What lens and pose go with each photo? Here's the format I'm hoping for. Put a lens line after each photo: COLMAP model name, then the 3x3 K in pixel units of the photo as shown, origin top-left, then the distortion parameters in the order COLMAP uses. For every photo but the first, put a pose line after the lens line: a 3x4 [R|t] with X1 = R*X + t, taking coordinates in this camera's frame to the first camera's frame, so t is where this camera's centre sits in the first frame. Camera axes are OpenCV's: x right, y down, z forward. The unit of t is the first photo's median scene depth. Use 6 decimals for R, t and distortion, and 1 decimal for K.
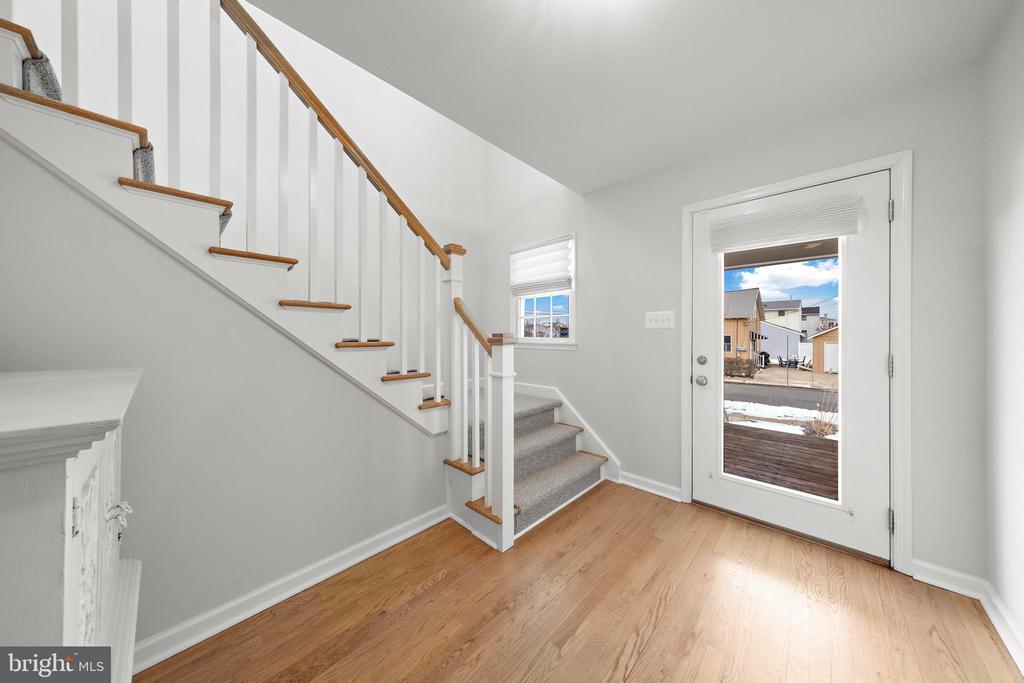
lens RADIAL K [[332.1, 0, 515.4], [0, 332.1, 334.2], [0, 0, 1]] dist [0.001155, 0.000063]
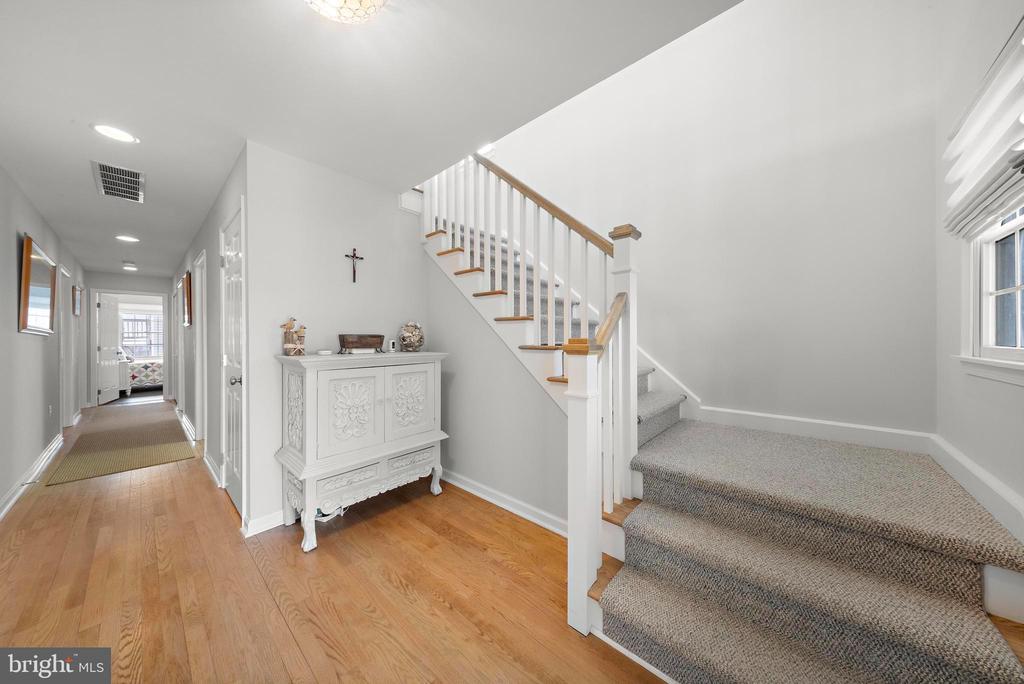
lens RADIAL K [[325.9, 0, 509.2], [0, 325.9, 342.6], [0, 0, 1]] dist [0.008132, -0.000050]
pose [[0.013657, 0.011461, -0.999841, 0.878241], [-0.001397, 0.999934, 0.011443, -0.000844], [0.999906, 0.001241, 0.013672, 1.055456]]
